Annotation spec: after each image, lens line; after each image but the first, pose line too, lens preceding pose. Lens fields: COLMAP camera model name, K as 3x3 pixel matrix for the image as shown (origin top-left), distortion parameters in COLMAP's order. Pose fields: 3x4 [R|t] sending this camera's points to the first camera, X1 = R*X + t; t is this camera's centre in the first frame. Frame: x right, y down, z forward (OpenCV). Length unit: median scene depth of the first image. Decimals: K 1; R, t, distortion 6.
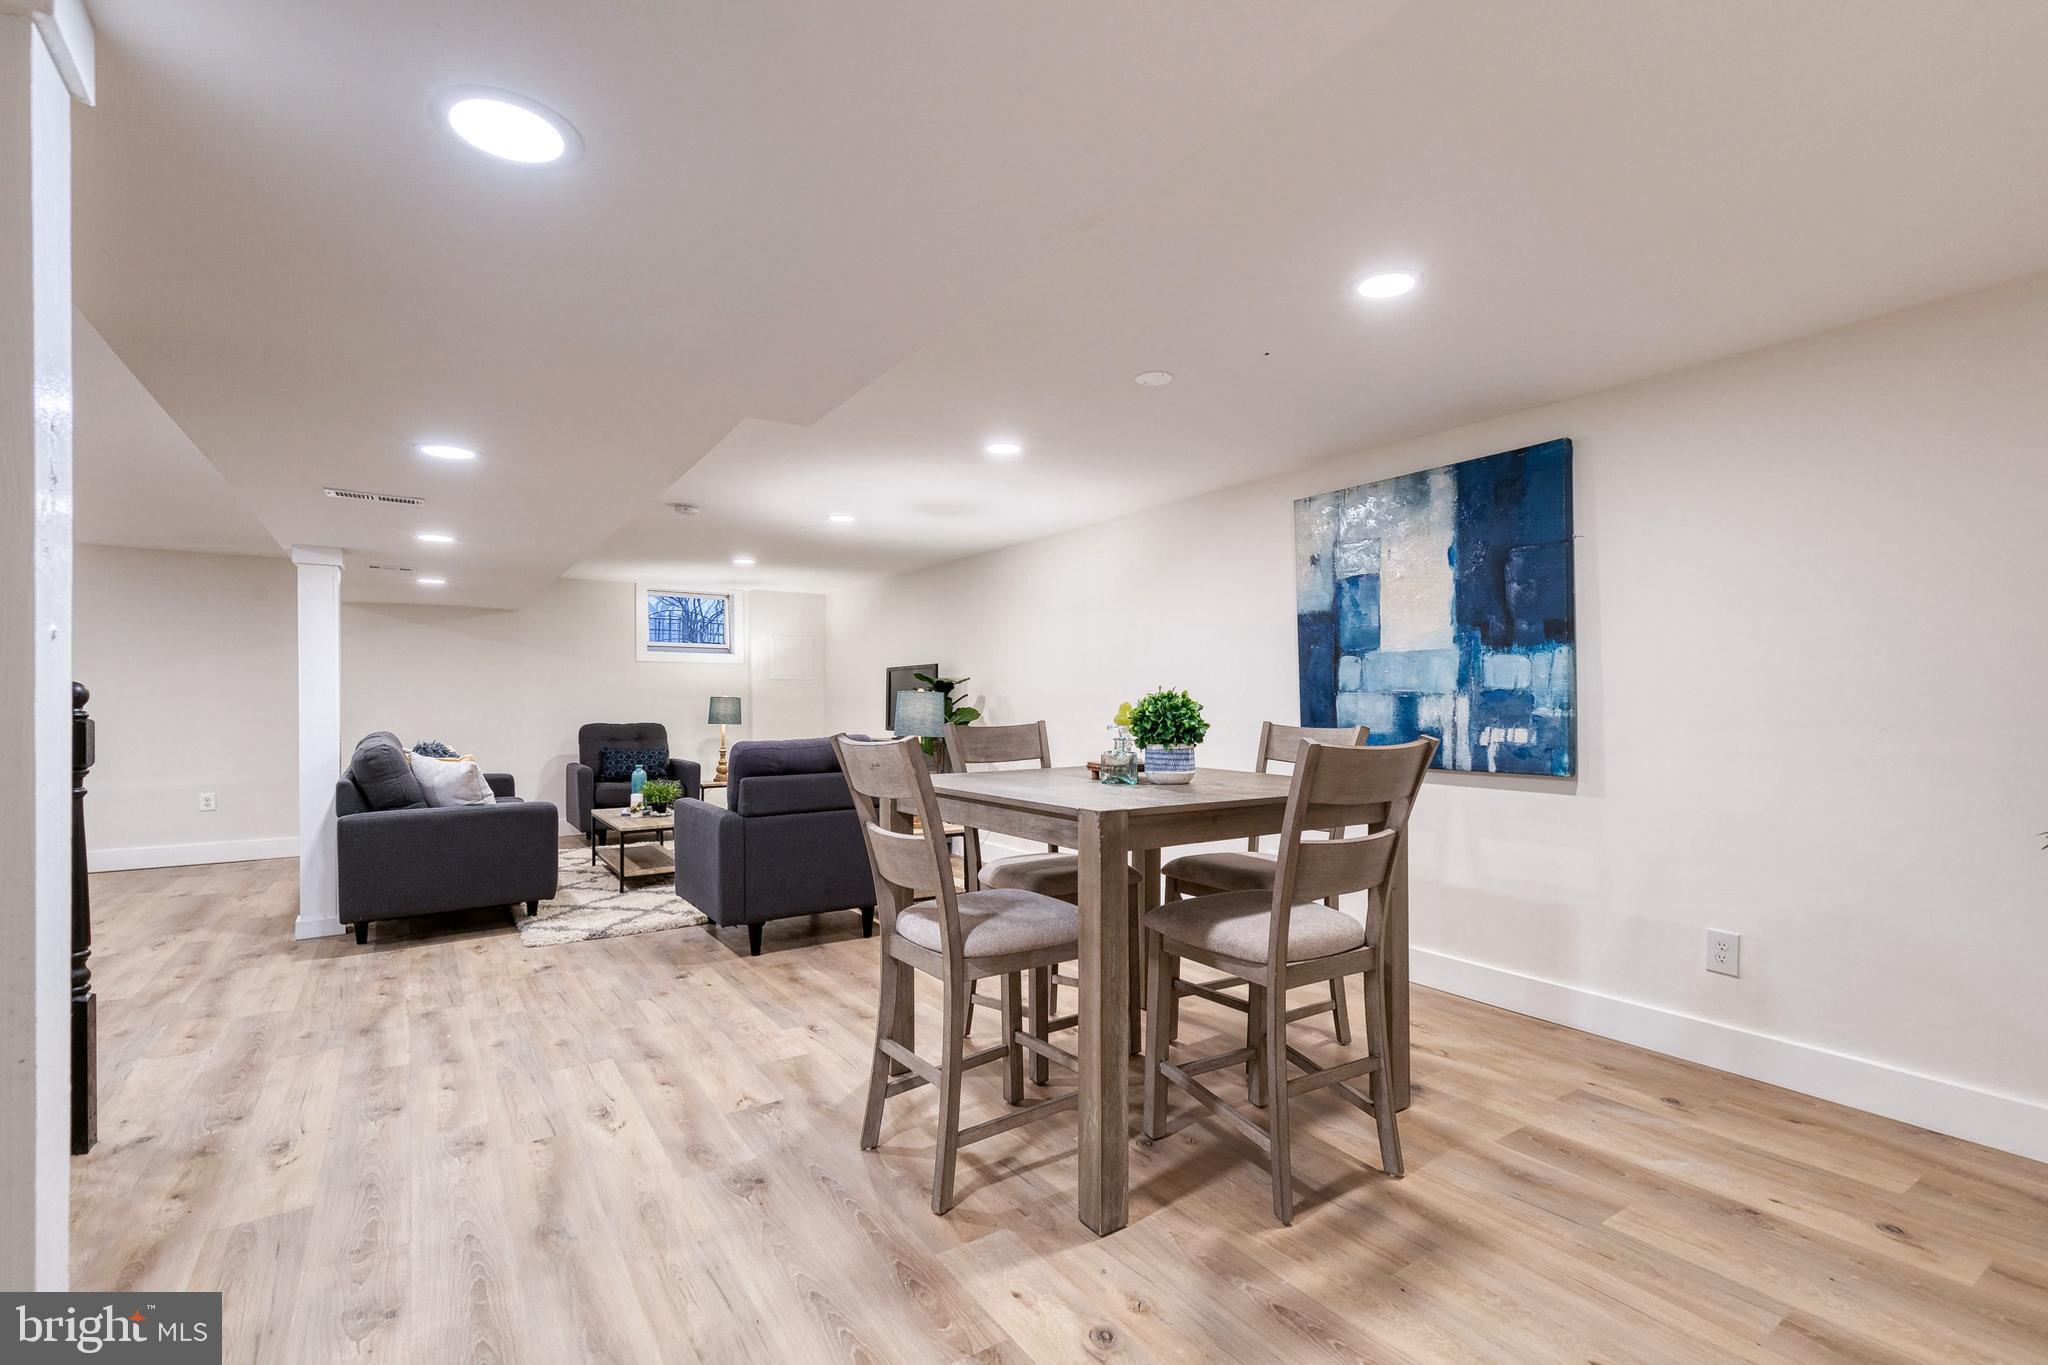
lens RADIAL K [[941.3, 0, 1051.2], [0, 941.3, 696.3], [0, 0, 1]] dist [0.012484, -0.000134]
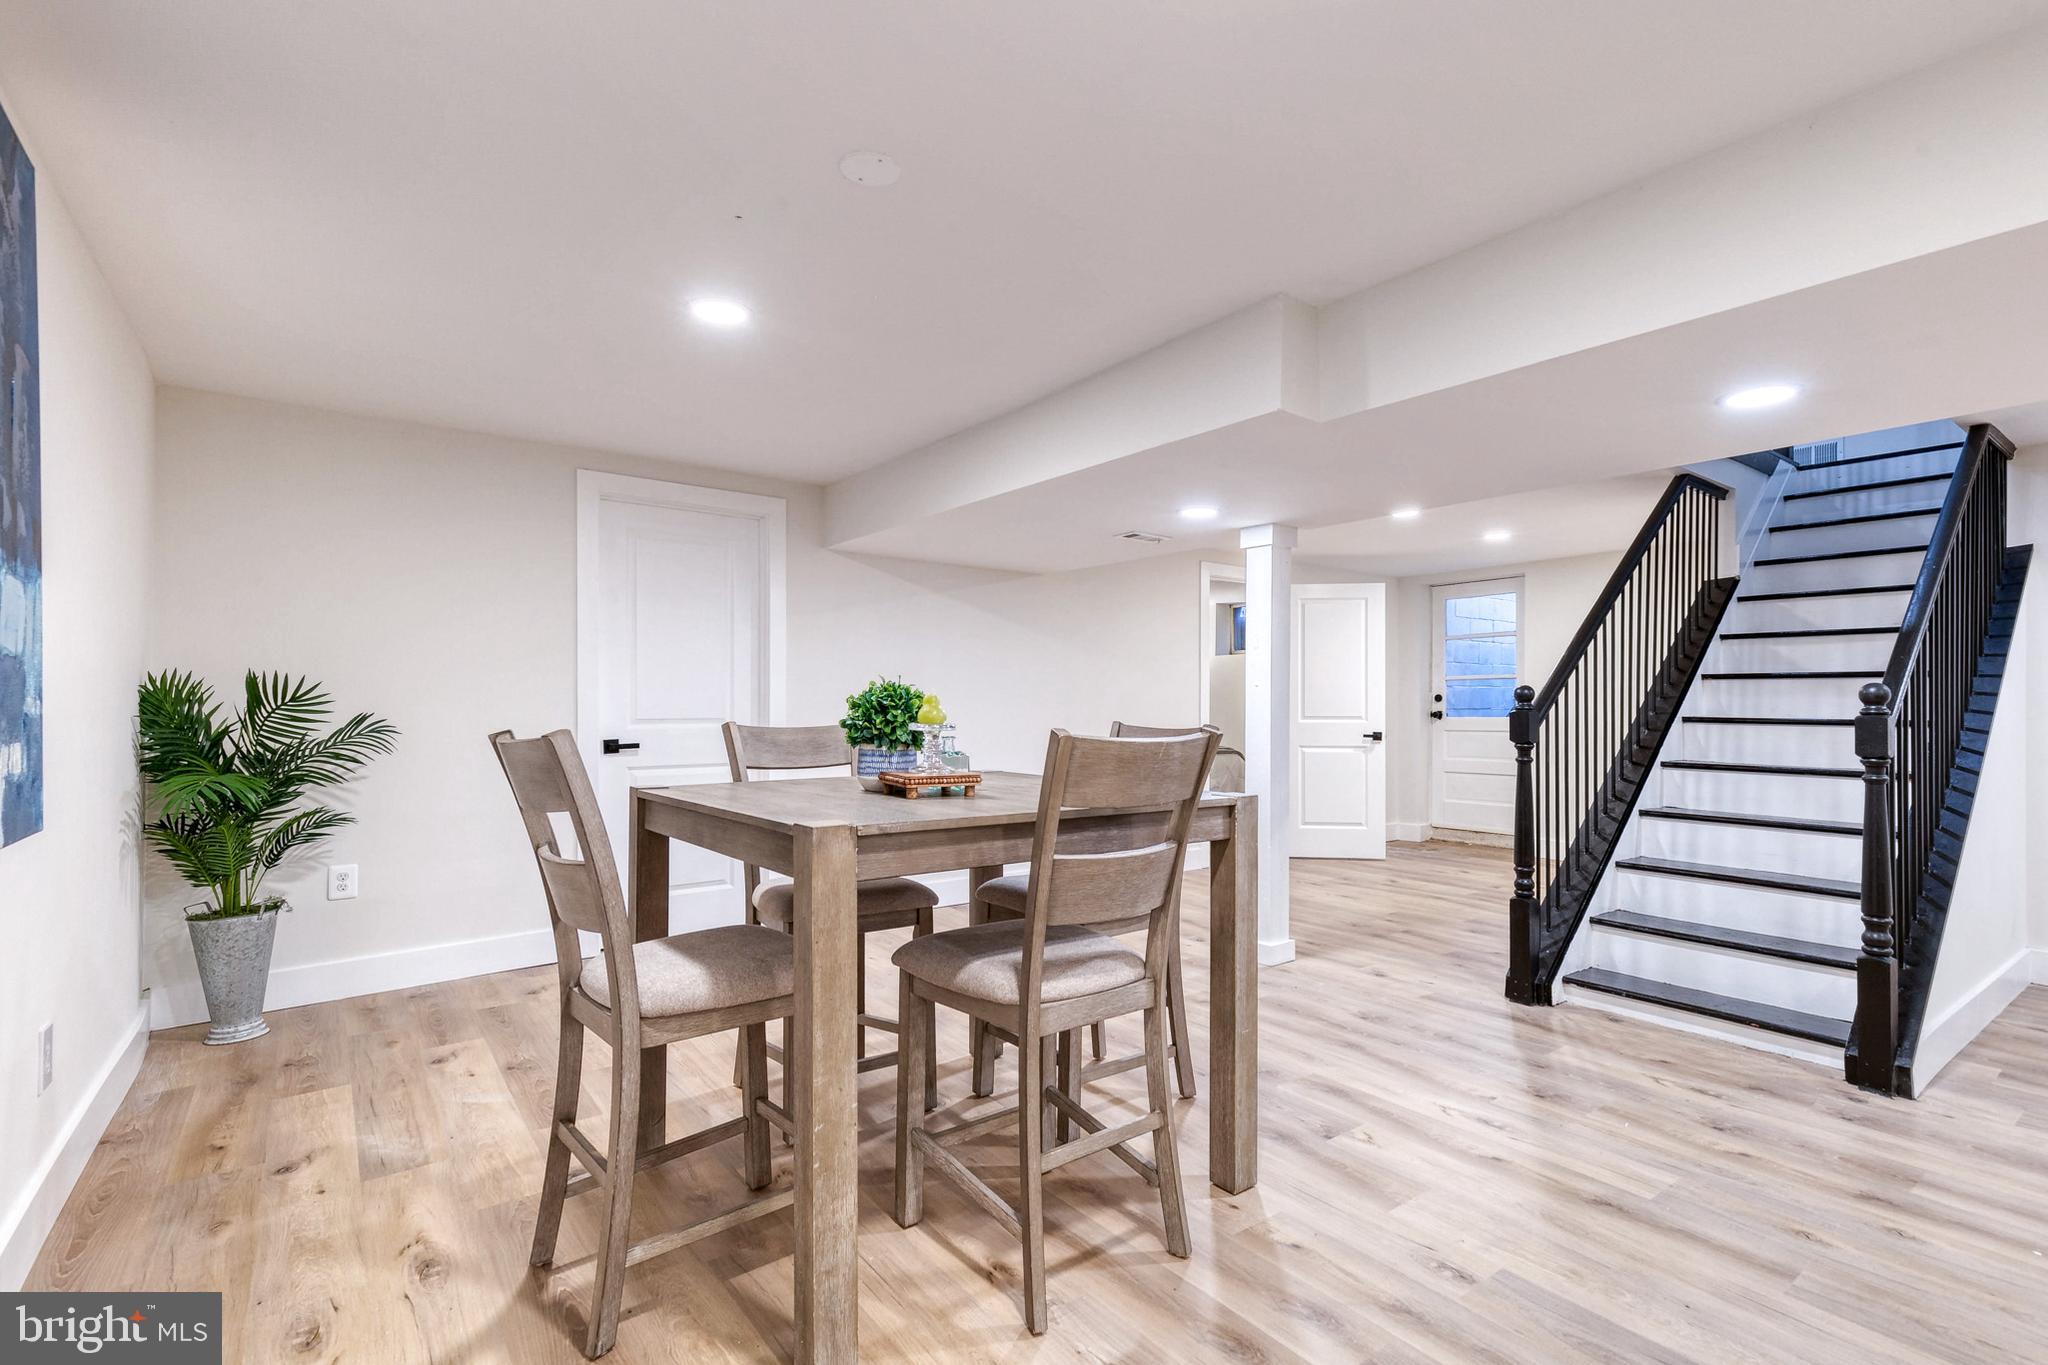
lens RADIAL K [[941.3, 0, 1051.2], [0, 941.3, 696.3], [0, 0, 1]] dist [0.012484, -0.000134]
pose [[-0.998768, -0.002795, -0.049542, 0.016896], [-0.002032, 0.999879, -0.015448, 0.015507], [0.049579, -0.015329, -0.998653, 1.419486]]
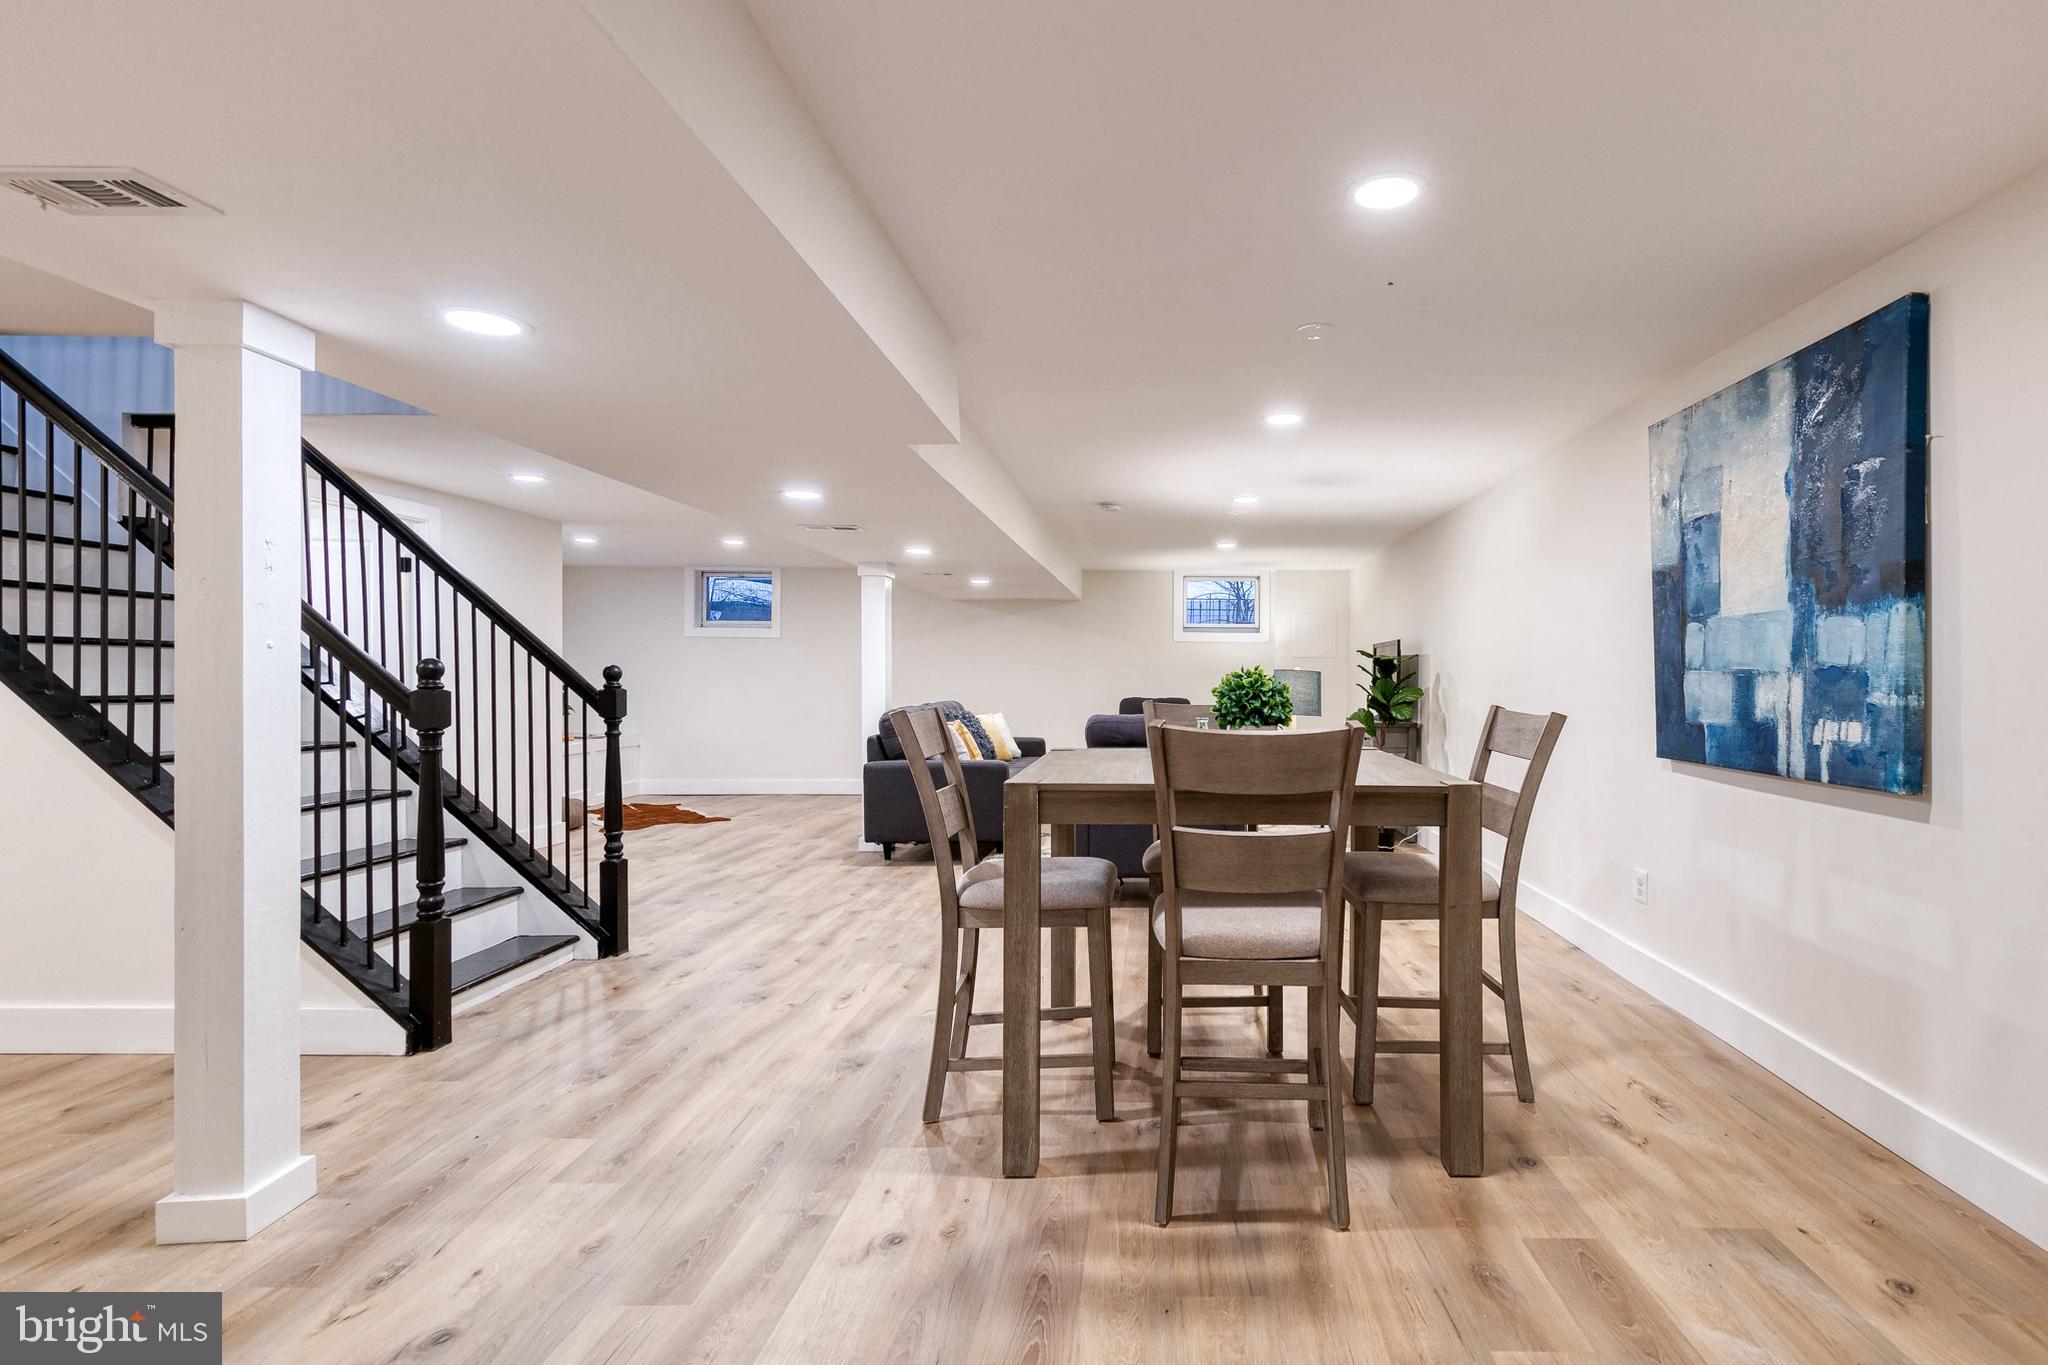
lens RADIAL K [[987.9, 0, 1157.3], [0, 987.9, 678.8], [0, 0, 1]] dist [0.011292, -0.000532]
pose [[0.820048, 0.004292, -0.572279, 0.472043], [-0.001088, 0.999982, 0.005939, -0.001577], [0.572294, -0.004248, 0.820037, 0.099594]]
